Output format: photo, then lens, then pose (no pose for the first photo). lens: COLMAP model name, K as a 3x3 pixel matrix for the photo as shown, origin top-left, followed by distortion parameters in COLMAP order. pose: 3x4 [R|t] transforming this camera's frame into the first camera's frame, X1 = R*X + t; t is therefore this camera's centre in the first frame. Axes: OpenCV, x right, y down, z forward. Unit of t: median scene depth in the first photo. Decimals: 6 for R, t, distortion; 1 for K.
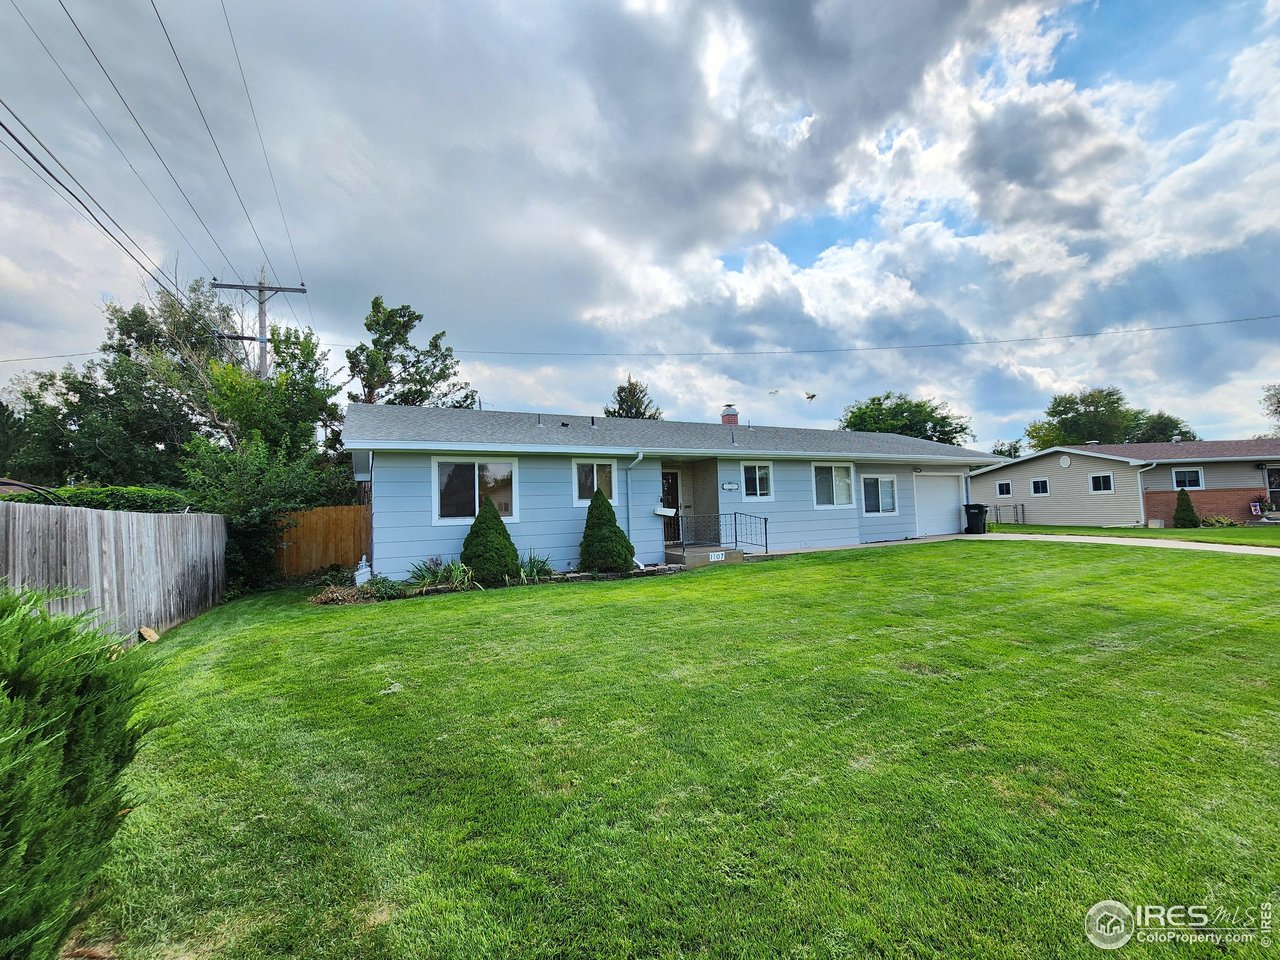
lens RADIAL K [[525.6, 0, 638.8], [0, 525.6, 479.5], [0, 0, 1]] dist [-0.000195, 0.000529]
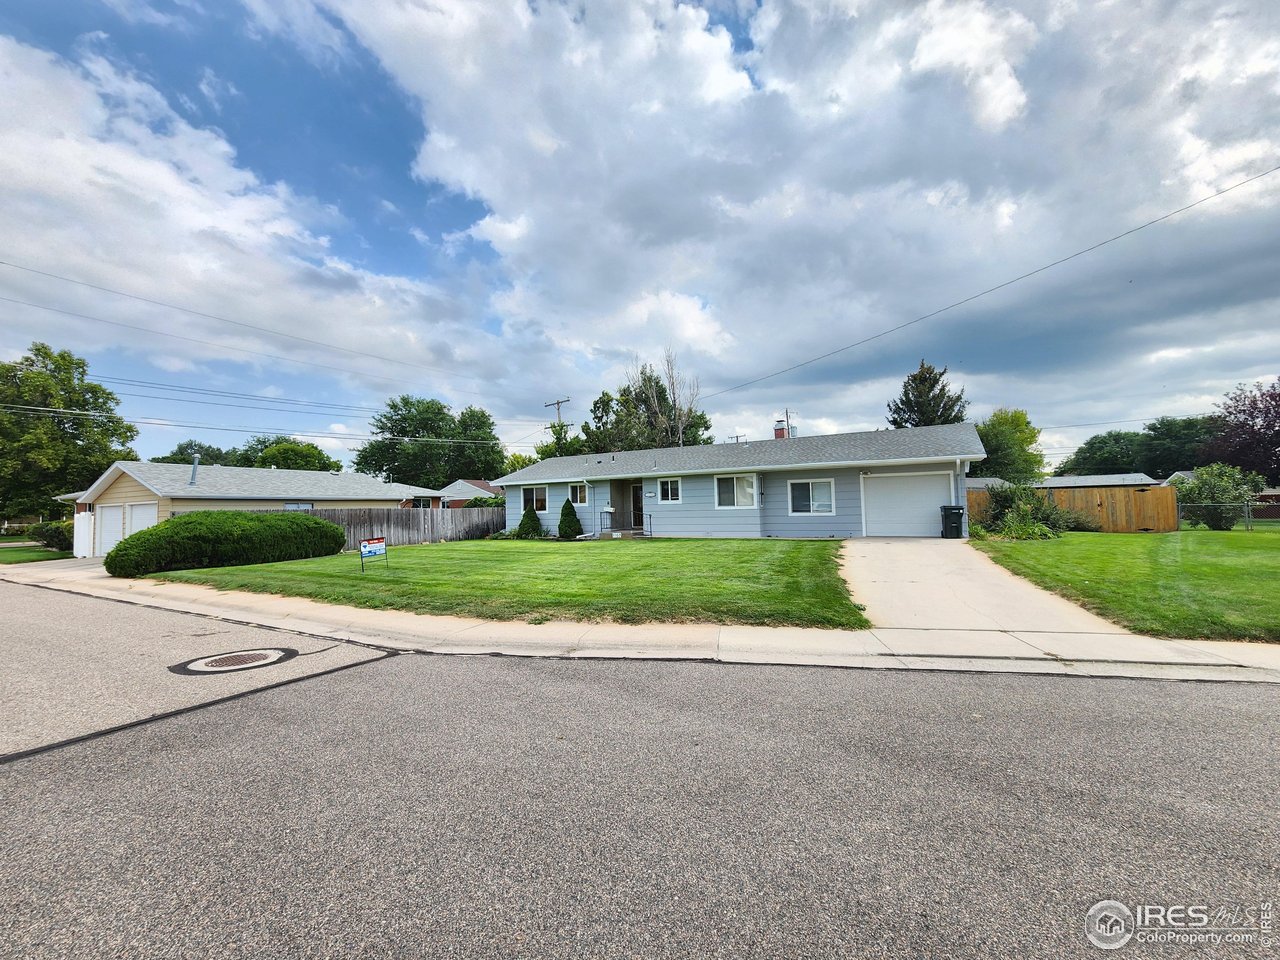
lens RADIAL K [[525.6, 0, 638.8], [0, 525.6, 479.5], [0, 0, 1]] dist [-0.000195, 0.000529]
pose [[0.508936, -0.038905, -0.859925, 1.534080], [0.048028, 0.998705, -0.016758, -0.008727], [0.859463, -0.032772, 0.510146, 0.127500]]
